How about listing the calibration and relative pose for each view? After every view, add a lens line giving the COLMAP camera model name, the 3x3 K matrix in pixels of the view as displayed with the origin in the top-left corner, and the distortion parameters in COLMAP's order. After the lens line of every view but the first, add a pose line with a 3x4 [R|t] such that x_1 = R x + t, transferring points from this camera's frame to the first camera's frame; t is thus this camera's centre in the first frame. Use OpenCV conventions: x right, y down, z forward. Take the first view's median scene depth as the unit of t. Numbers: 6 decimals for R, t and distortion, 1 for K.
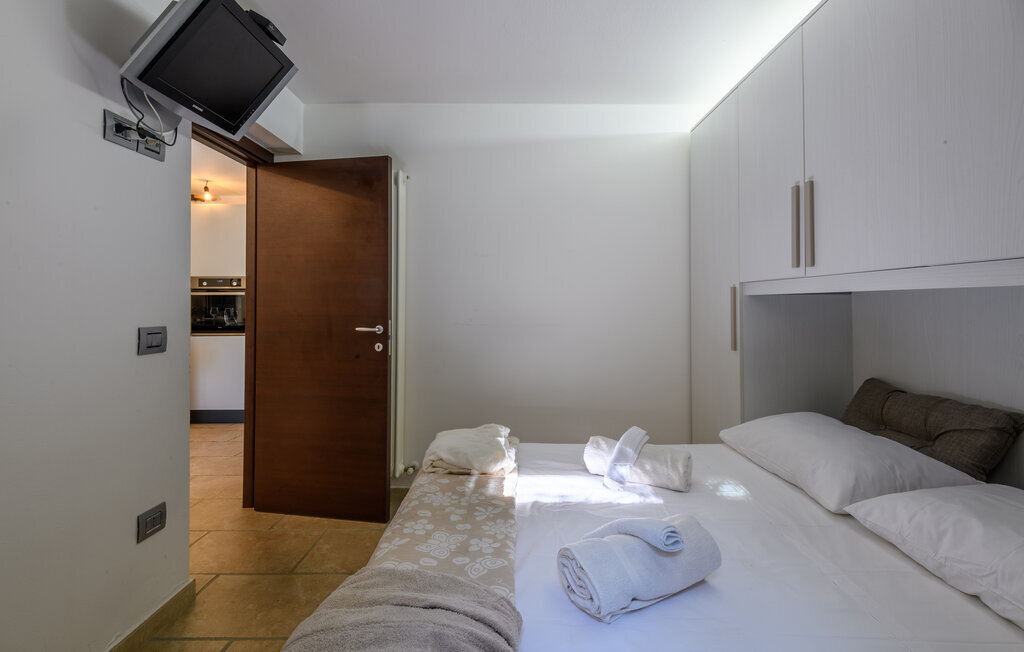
lens RADIAL K [[460.5, 0, 515.4], [0, 460.5, 300.6], [0, 0, 1]] dist [-0.000036, -0.000089]
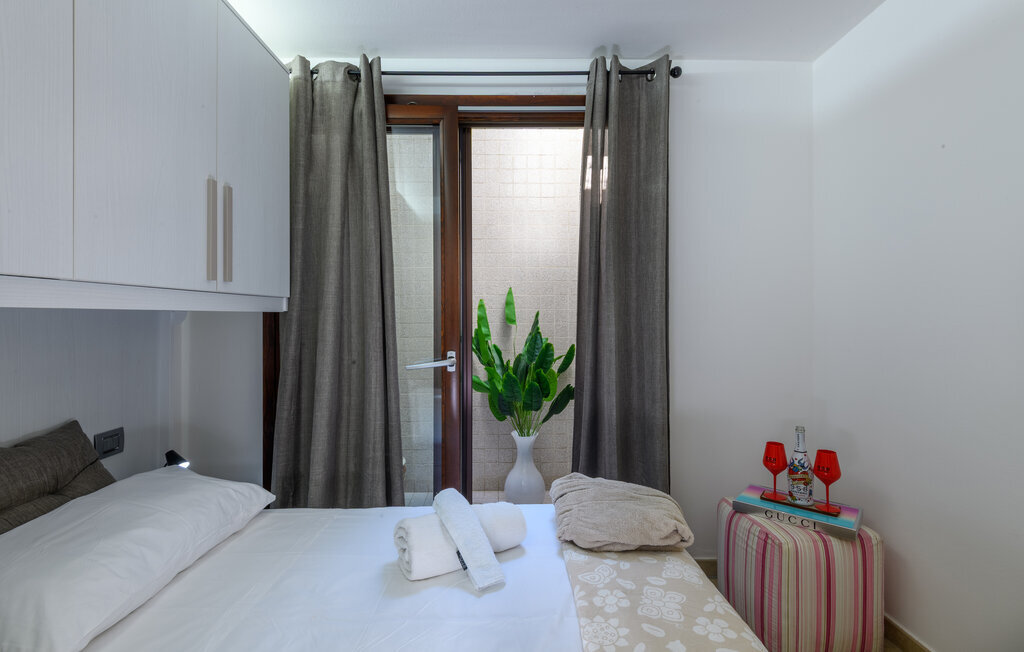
lens RADIAL K [[471.5, 0, 521.8], [0, 471.5, 323.8], [0, 0, 1]] dist [-0.000832, -0.000558]
pose [[-0.999668, 0.002059, -0.025676, 0.121650], [0.002418, 0.999900, -0.013934, 0.008970], [0.025645, -0.013992, -0.999573, 1.823059]]
